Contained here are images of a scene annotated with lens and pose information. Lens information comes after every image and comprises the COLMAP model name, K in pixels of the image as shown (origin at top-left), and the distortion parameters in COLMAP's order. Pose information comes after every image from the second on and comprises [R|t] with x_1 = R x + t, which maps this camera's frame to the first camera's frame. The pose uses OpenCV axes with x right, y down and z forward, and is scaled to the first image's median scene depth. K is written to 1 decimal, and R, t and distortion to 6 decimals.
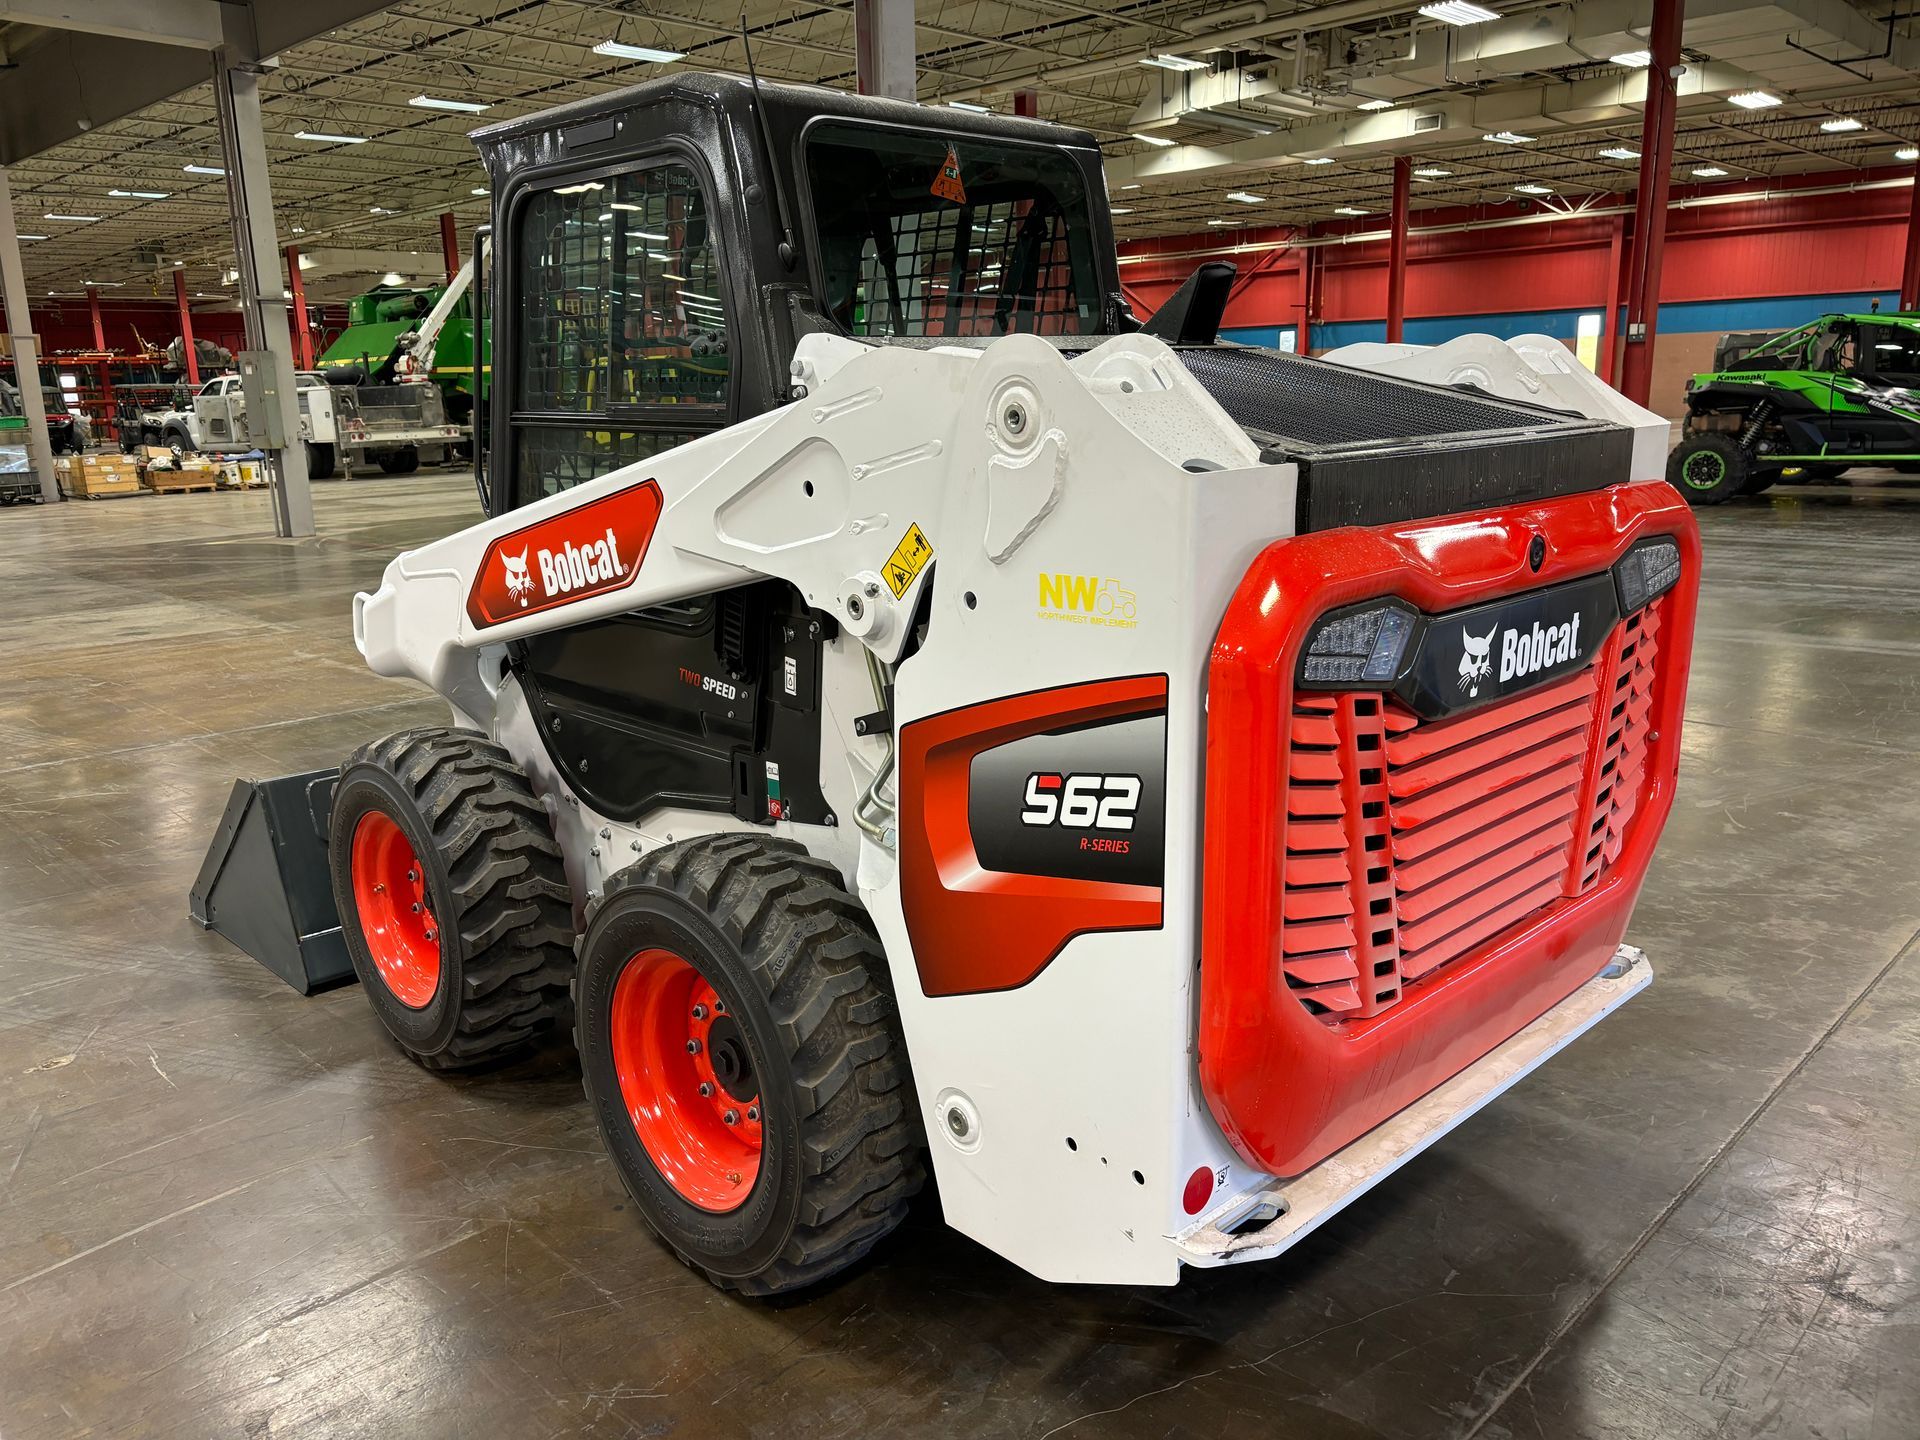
lens RADIAL K [[1448.2, 0, 940.1], [0, 1448.2, 719.0], [0, 0, 1]] dist [0.027241, -0.001501]
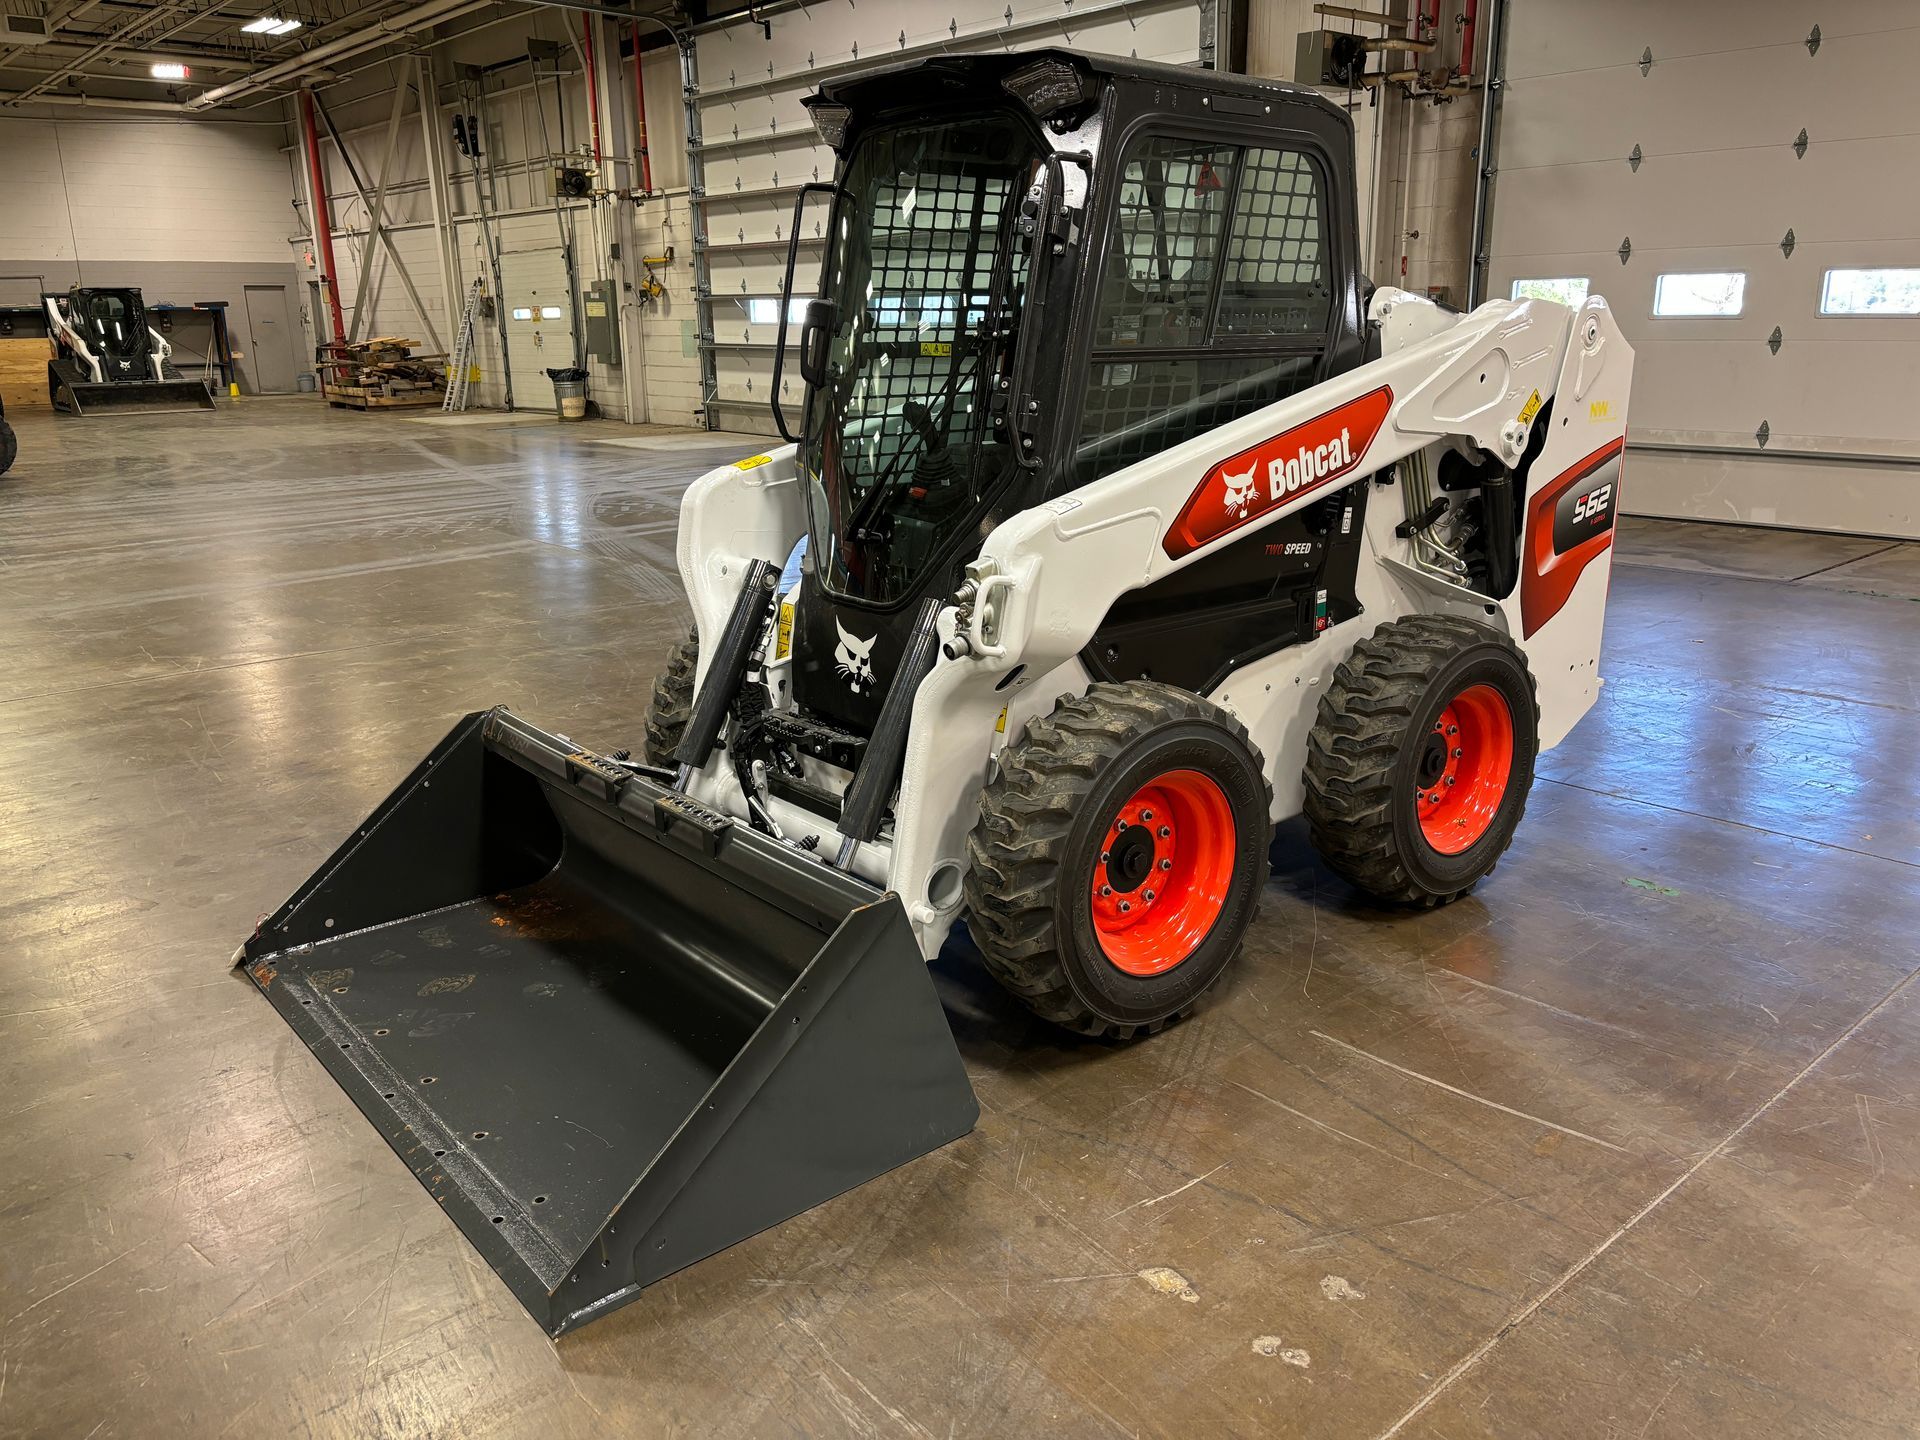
lens RADIAL K [[1442.4, 0, 970.4], [0, 1442.4, 717.1], [0, 0, 1]] dist [0.046099, -0.051015]
pose [[0.070644, -0.248473, 0.966059, -1.499738], [0.237614, 0.944792, 0.225627, -0.247218], [-0.968787, 0.213610, 0.125784, 1.159806]]
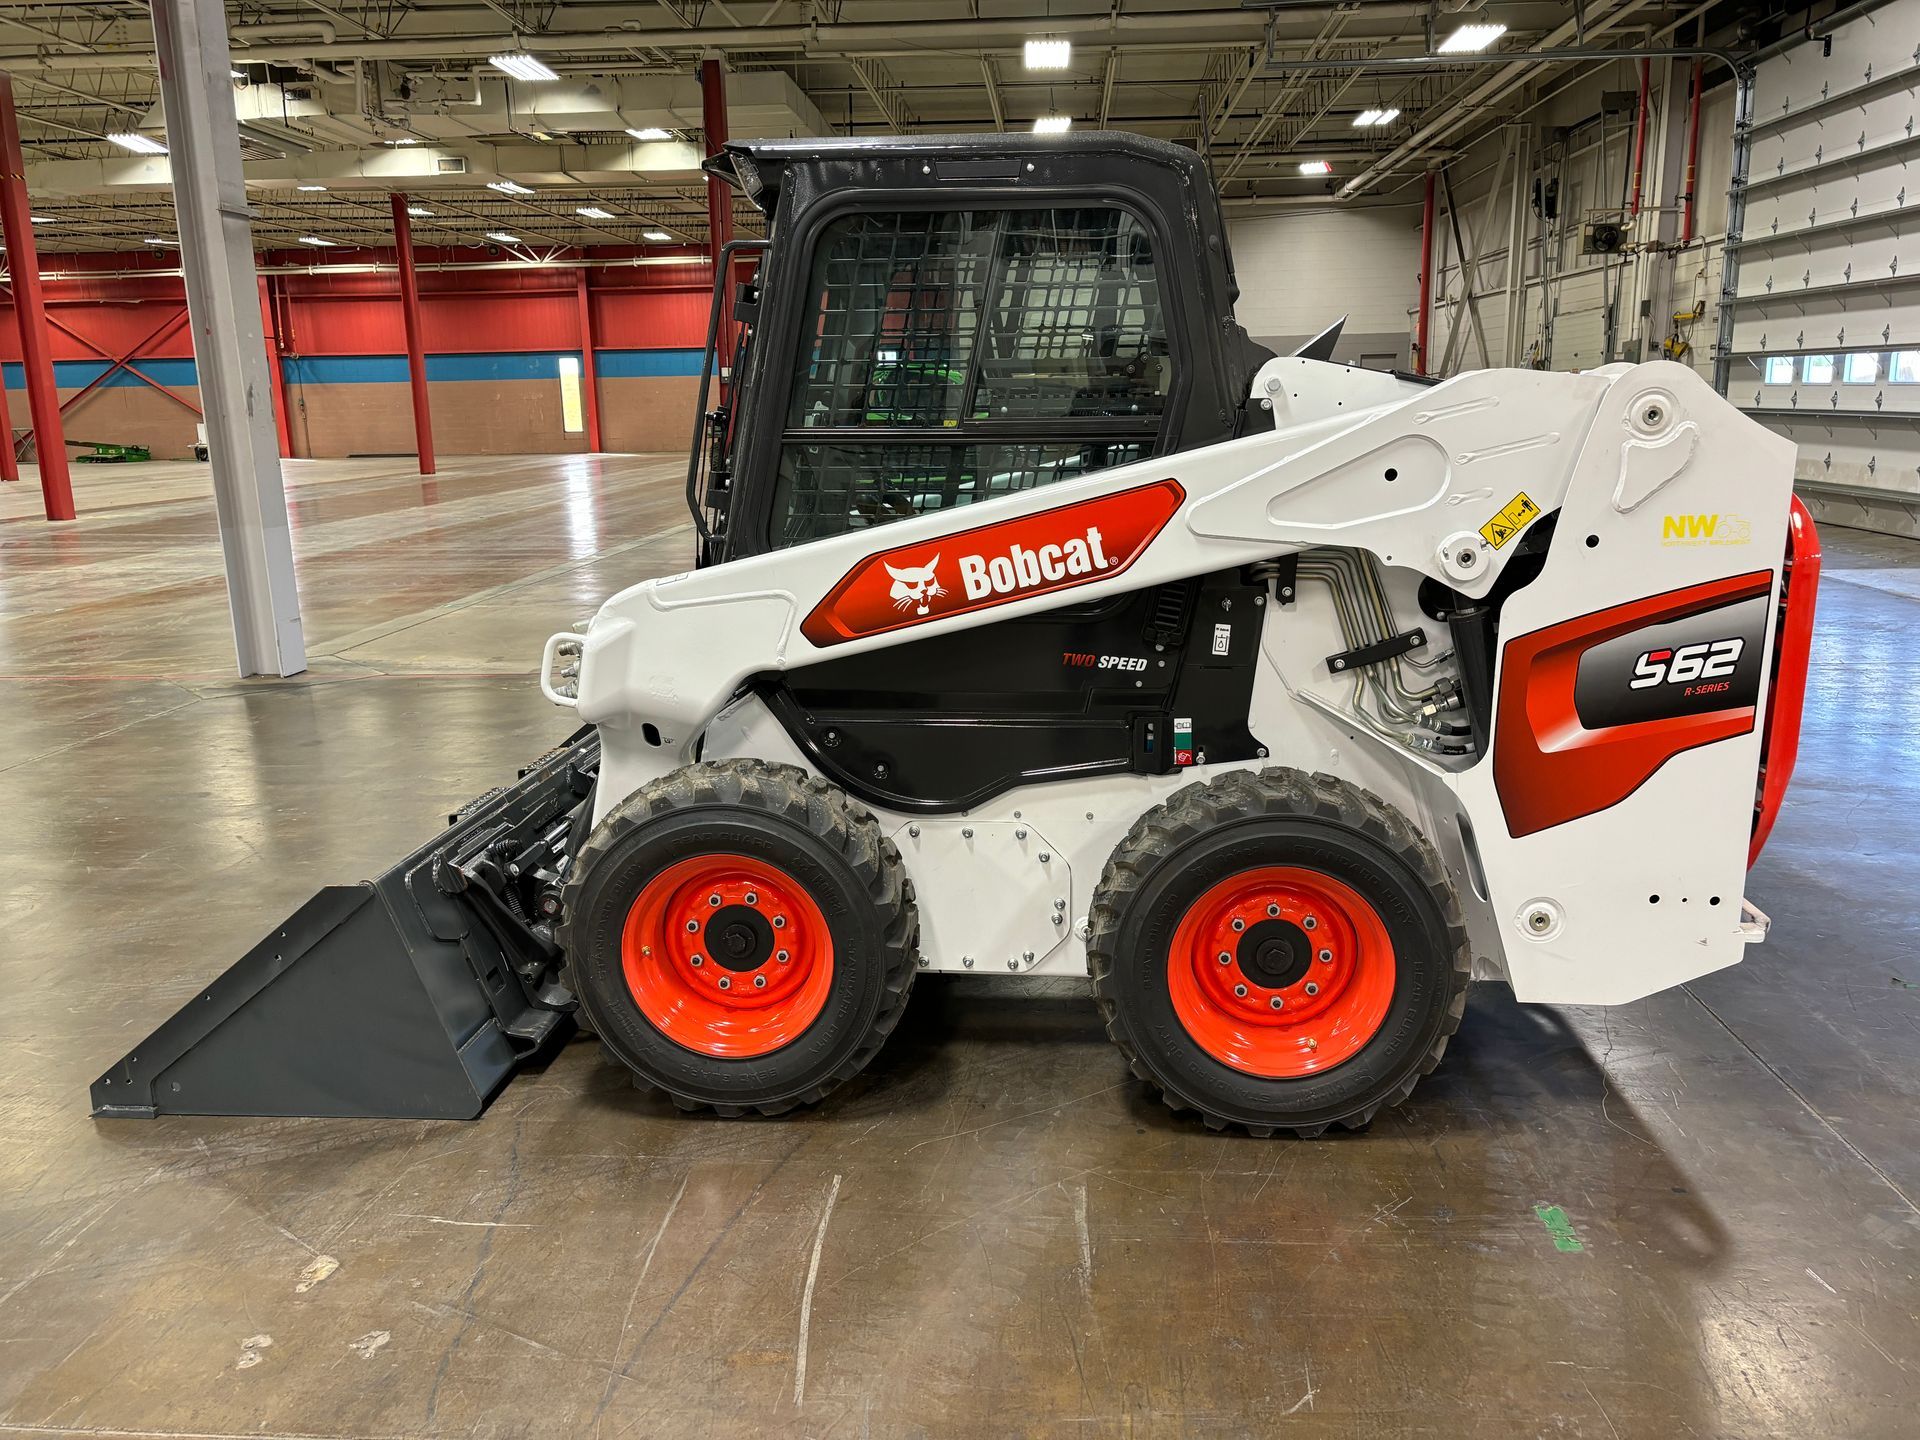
lens RADIAL K [[1434.7, 0, 950.0], [0, 1434.7, 720.6], [0, 0, 1]] dist [0.070563, -0.062191]
pose [[0.758488, -0.136597, 0.637210, -0.991976], [0.151359, 0.987973, 0.031622, -0.033568], [-0.633866, 0.072462, 0.770041, 0.212265]]
